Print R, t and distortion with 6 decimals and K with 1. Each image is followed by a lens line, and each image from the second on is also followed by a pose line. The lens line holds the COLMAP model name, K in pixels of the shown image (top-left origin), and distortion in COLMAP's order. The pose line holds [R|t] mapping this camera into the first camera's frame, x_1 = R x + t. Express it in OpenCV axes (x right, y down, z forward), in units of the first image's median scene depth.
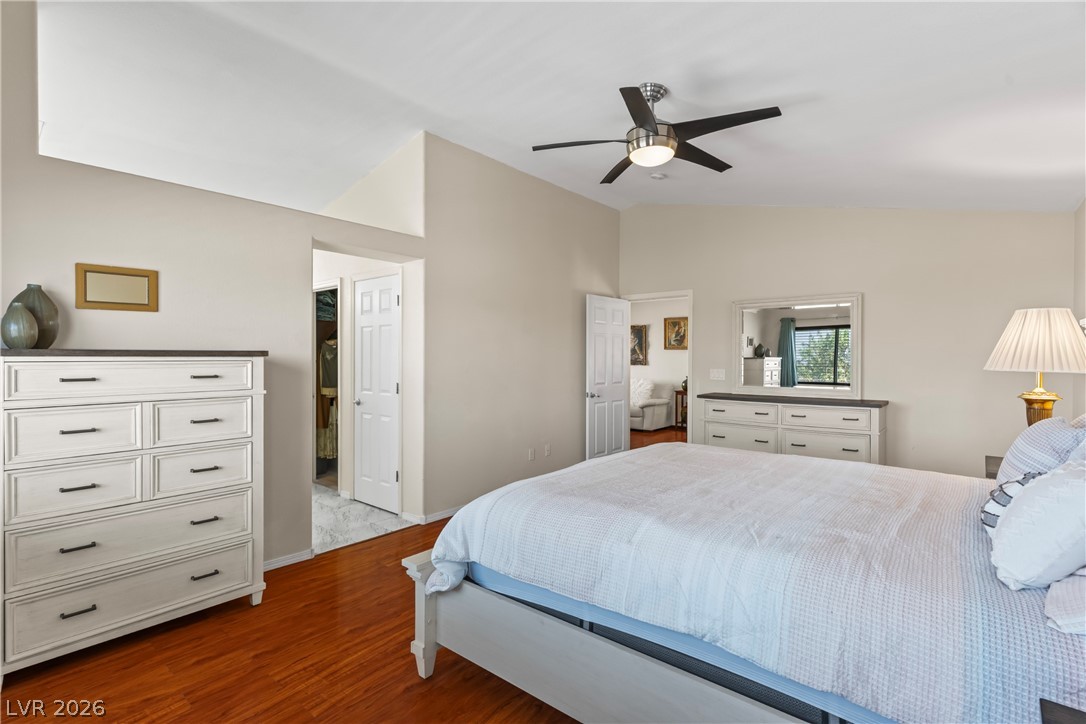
lens RADIAL K [[513.9, 0, 543.0], [0, 513.9, 364.3], [0, 0, 1]] dist [0.001227, 0.001446]
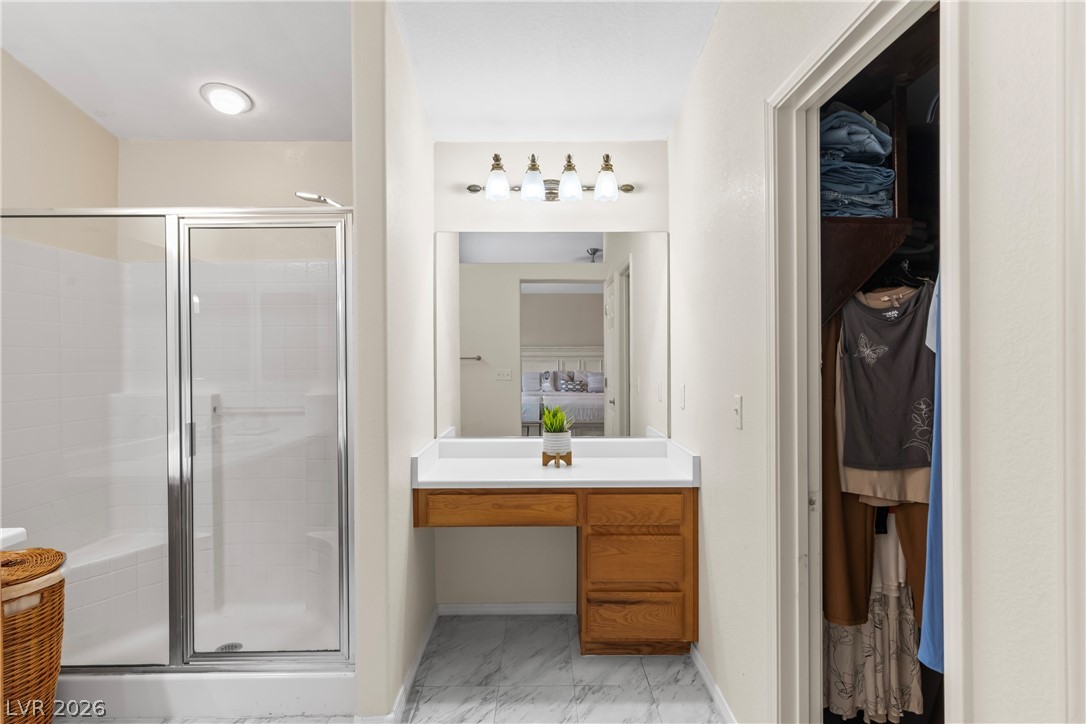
lens RADIAL K [[613.1, 0, 544.7], [0, 613.1, 358.6], [0, 0, 1]] dist [-0.001680, 0.007142]
pose [[0.644444, -0.003251, -0.764644, -0.283516], [-0.000152, 0.999990, -0.004379, -0.010047], [0.764651, 0.002938, 0.644438, 0.668673]]
